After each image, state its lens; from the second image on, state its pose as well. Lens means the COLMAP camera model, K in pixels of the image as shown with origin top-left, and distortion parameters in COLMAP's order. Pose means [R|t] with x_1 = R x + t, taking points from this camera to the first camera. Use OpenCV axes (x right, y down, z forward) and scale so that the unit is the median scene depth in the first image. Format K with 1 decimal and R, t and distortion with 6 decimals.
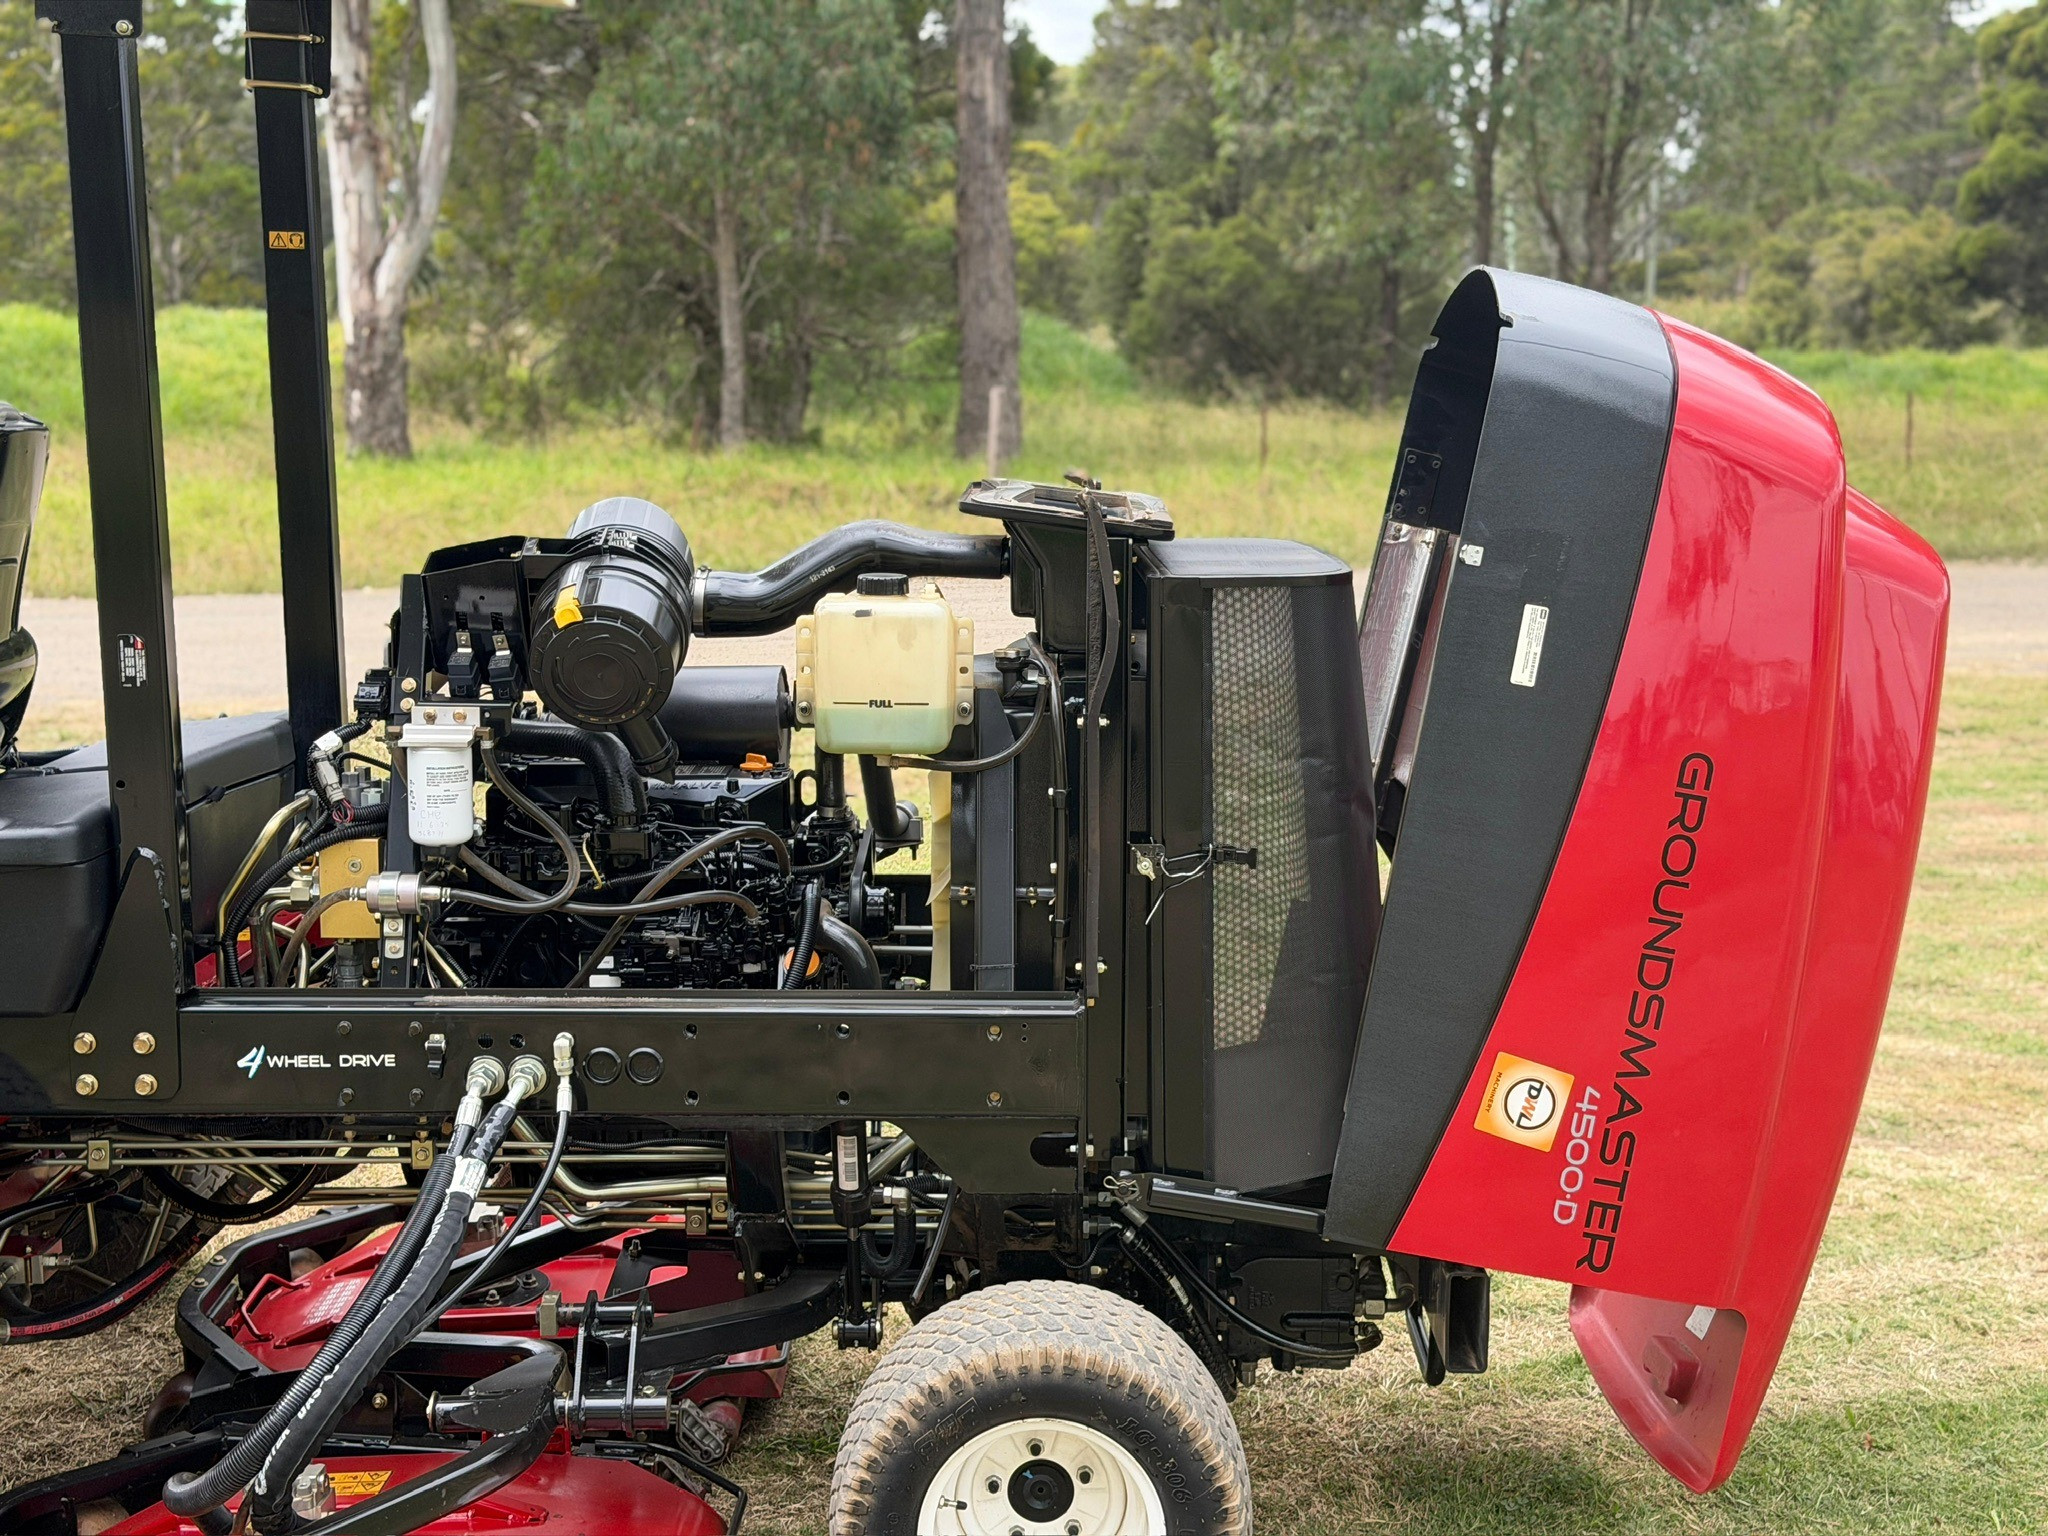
lens RADIAL K [[2905.2, 0, 1024.0], [0, 2905.2, 768.0], [0, 0, 1]] dist [0.122118, -0.110784]
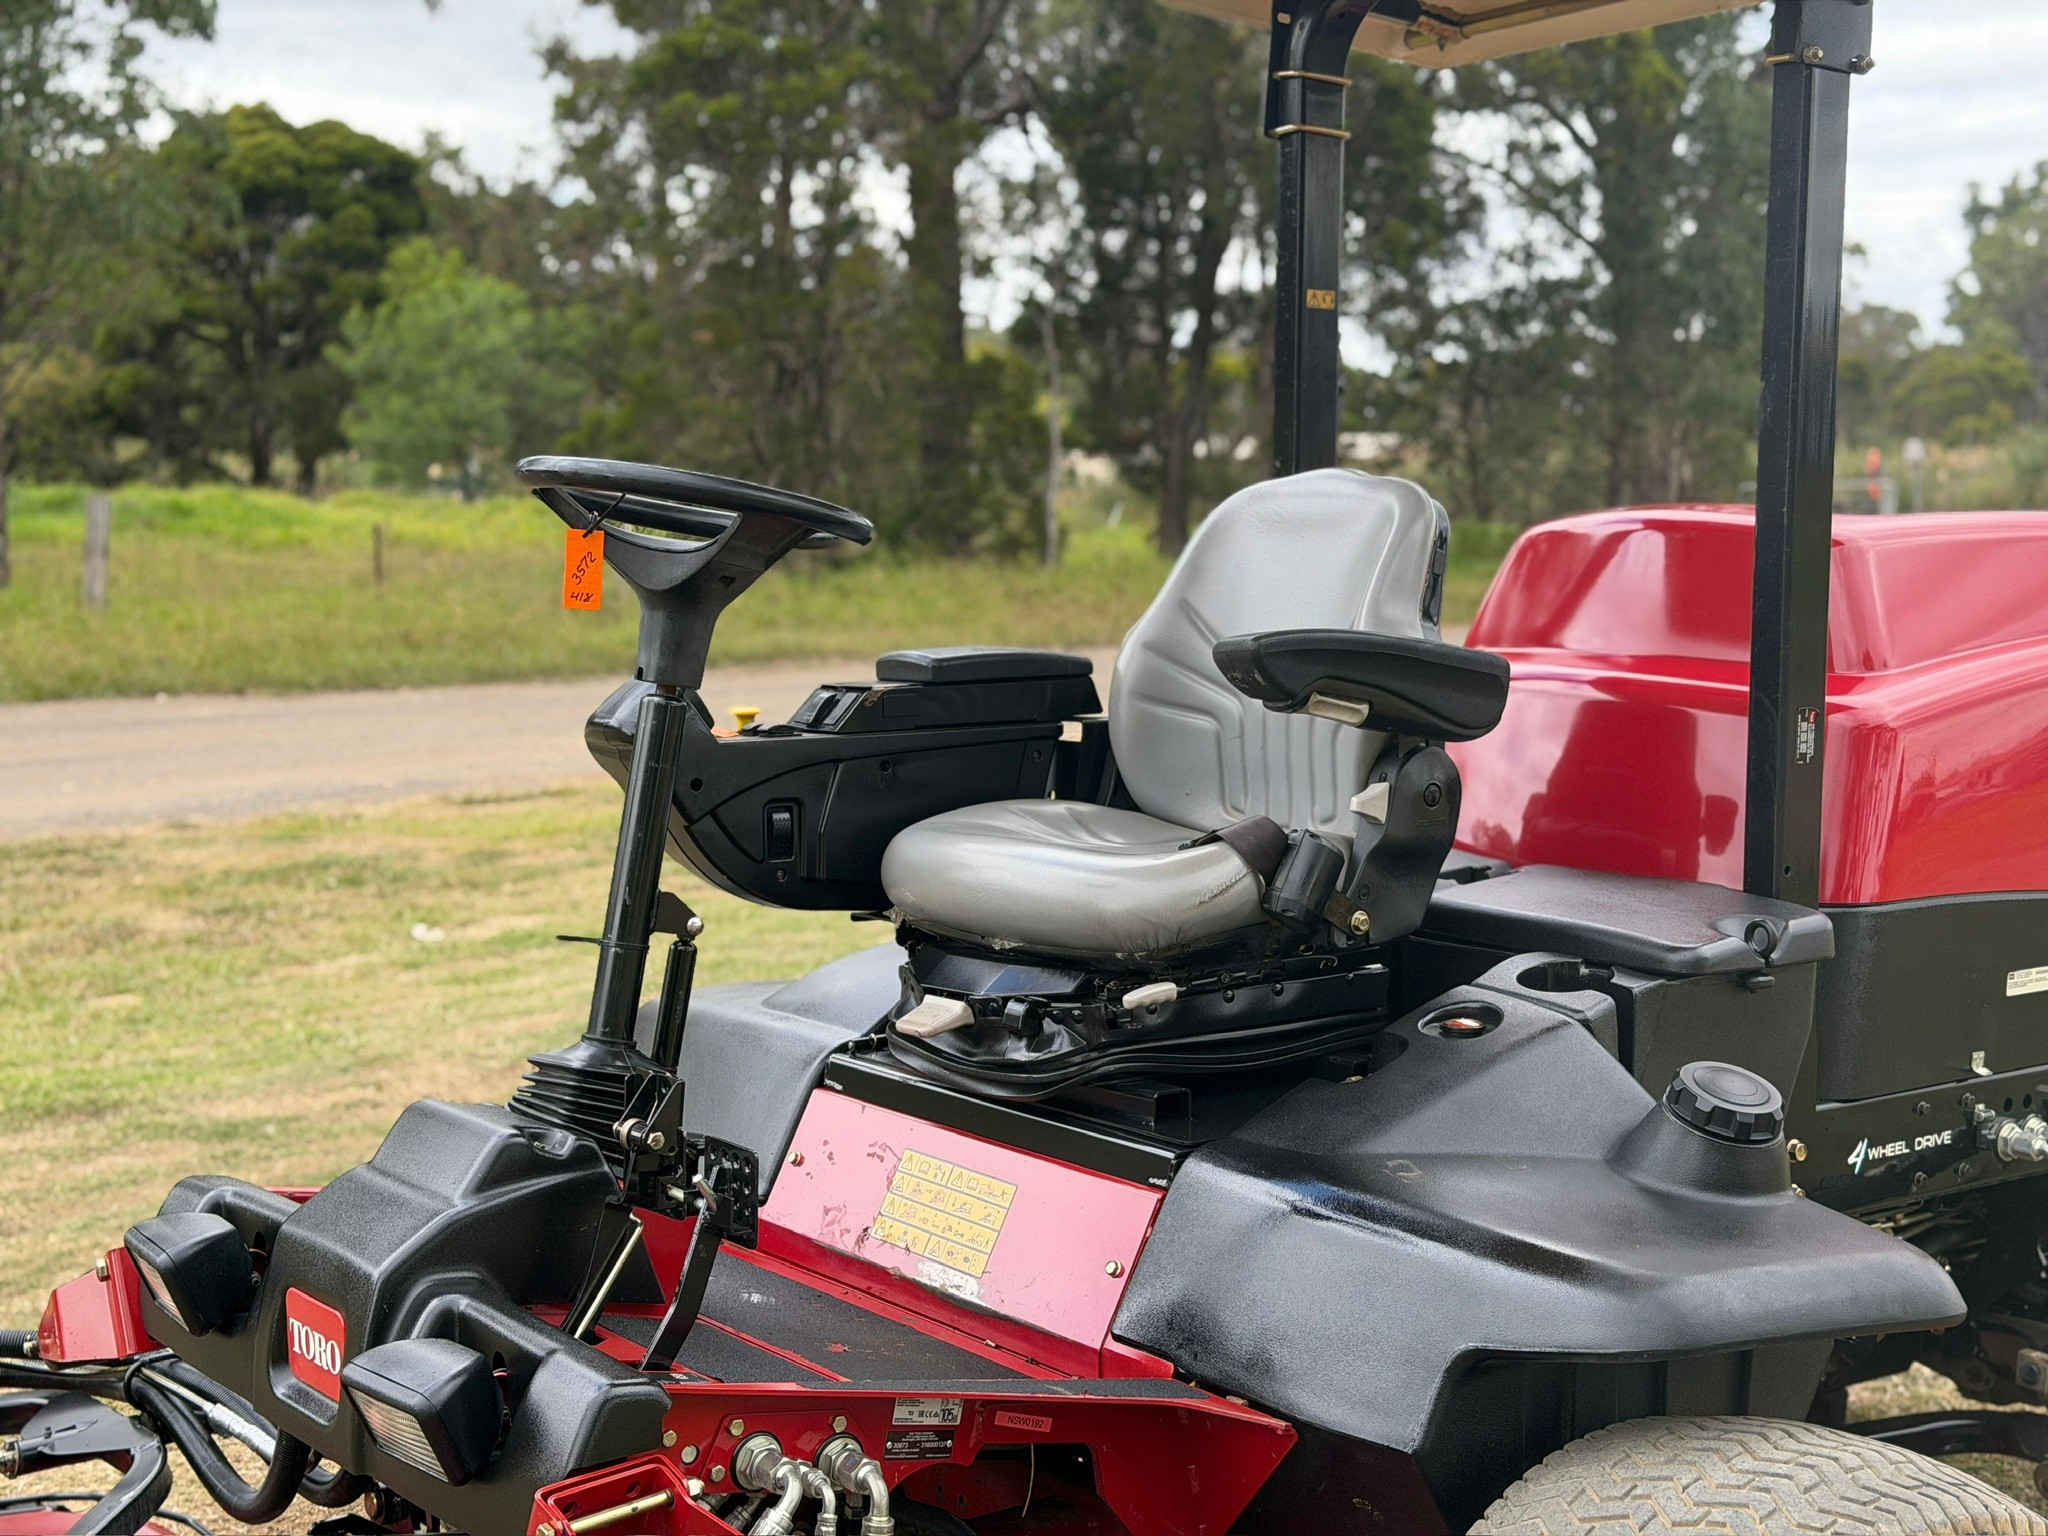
lens RADIAL K [[2858.7, 0, 1024.0], [0, 2858.7, 768.0], [0, 0, 1]] dist [0.101524, -0.049188]
pose [[0.784462, -0.055858, 0.617657, -0.121727], [0.083973, 0.996331, -0.016547, -0.003679], [-0.614466, 0.064847, 0.786274, 0.049686]]
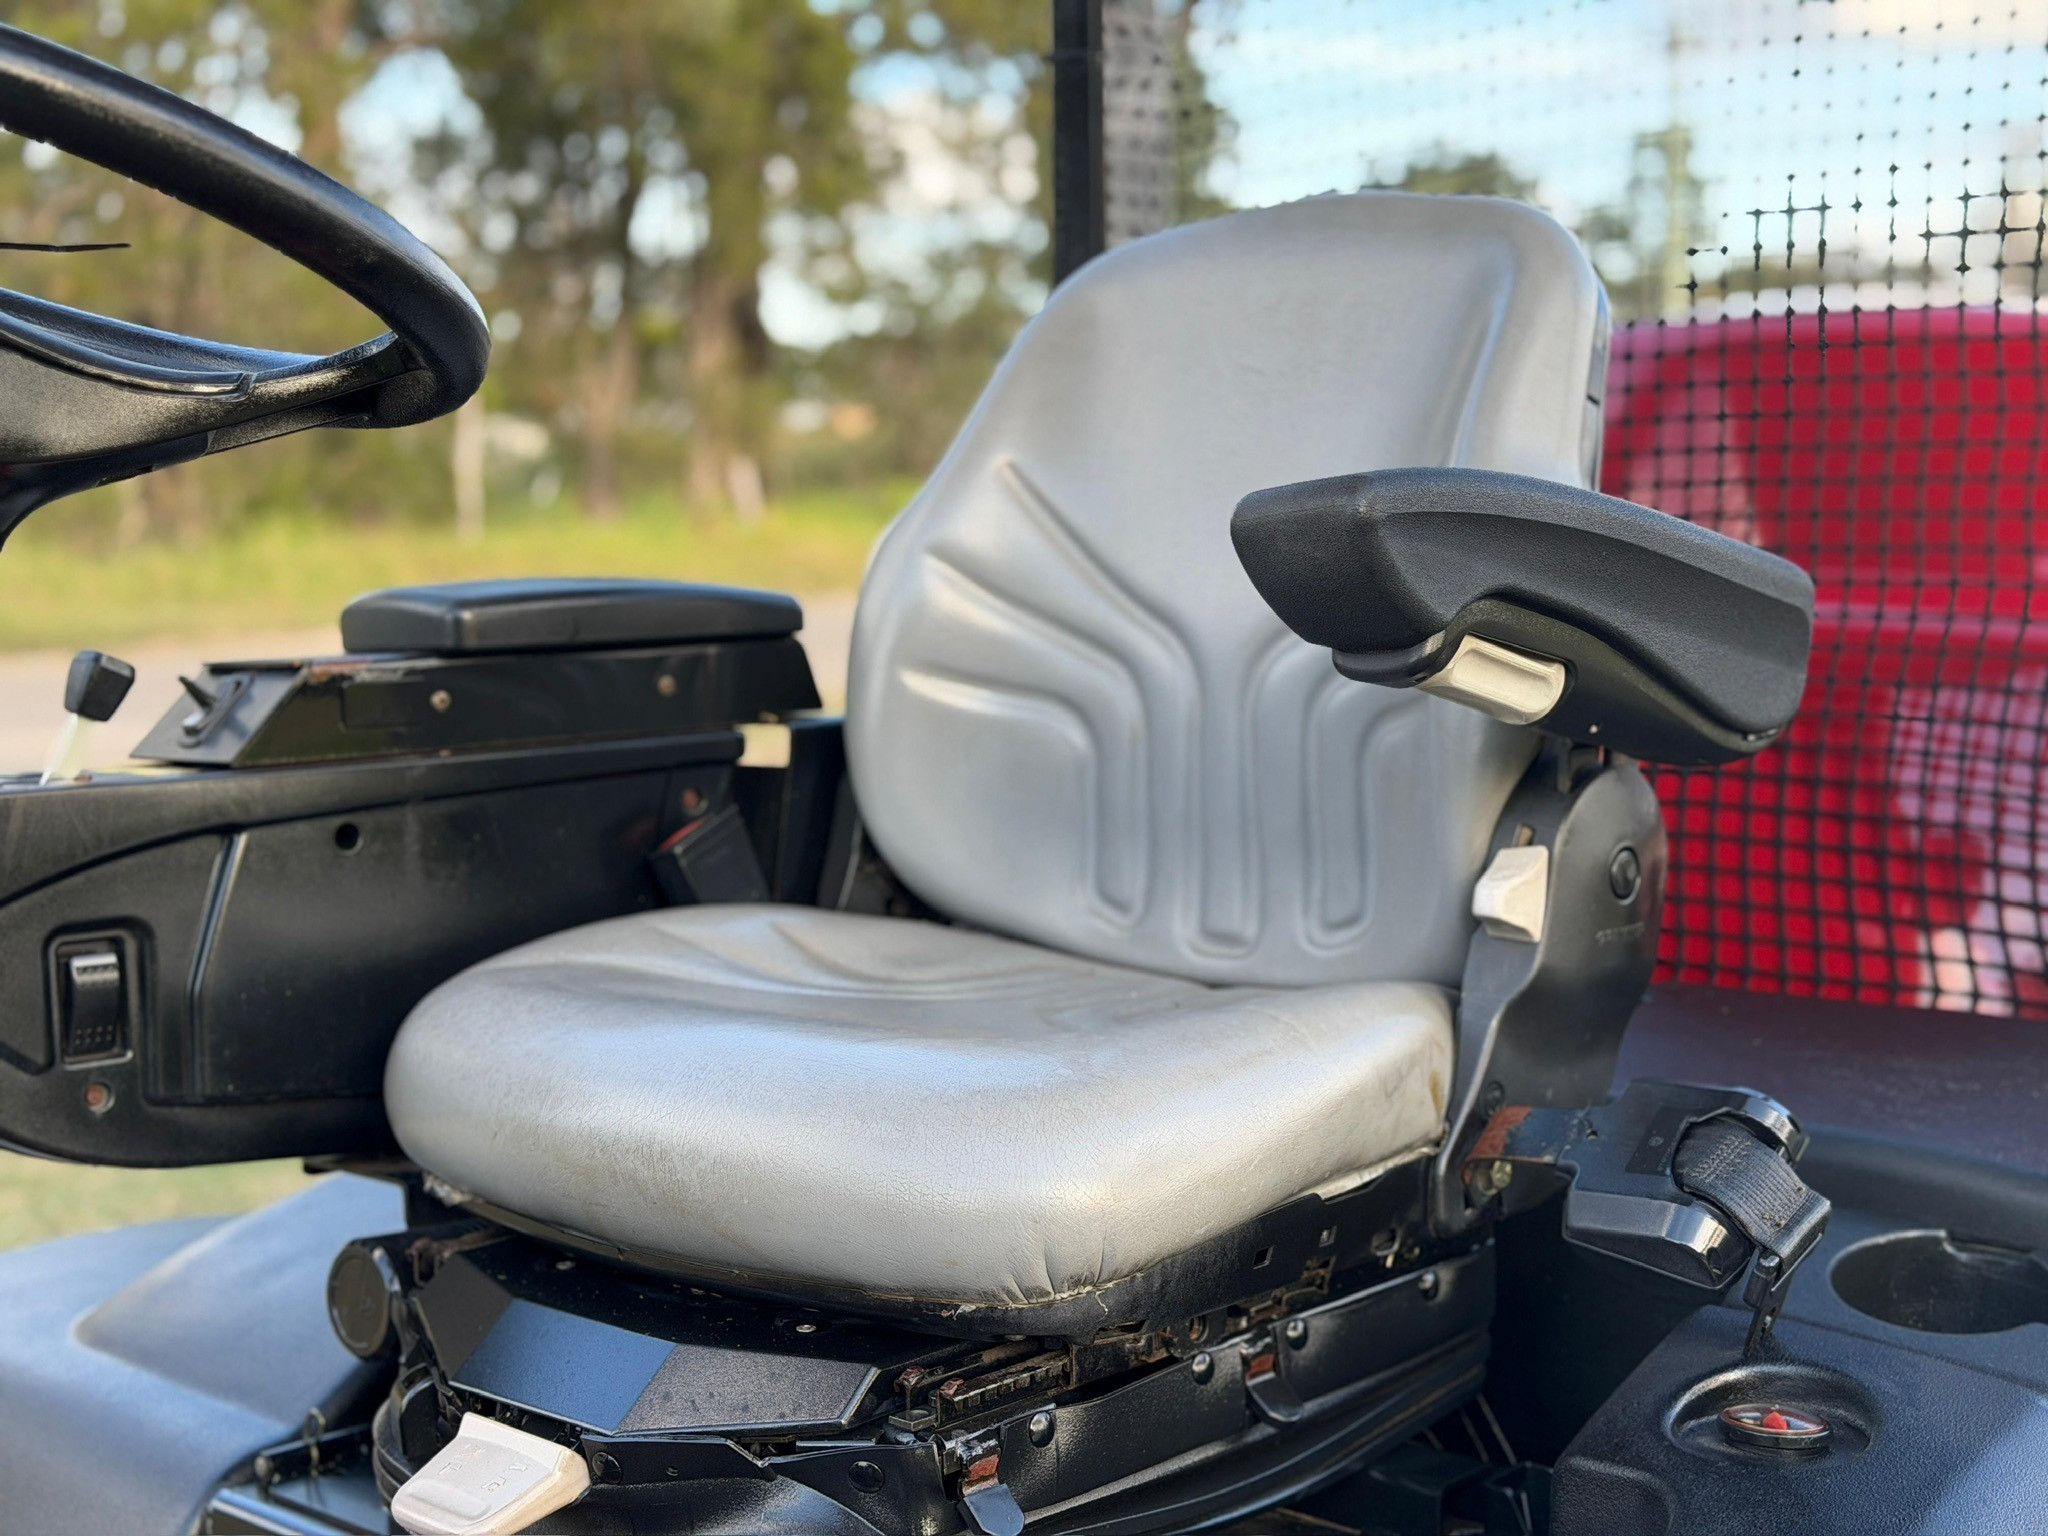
lens RADIAL K [[2905.2, 0, 1024.0], [0, 2905.2, 768.0], [0, 0, 1]] dist [0.122118, -0.110784]
pose [[0.647171, -0.085089, 0.757581, -0.088870], [0.115442, 0.993230, 0.012938, -0.006404], [-0.753553, 0.079084, 0.652613, 0.096988]]
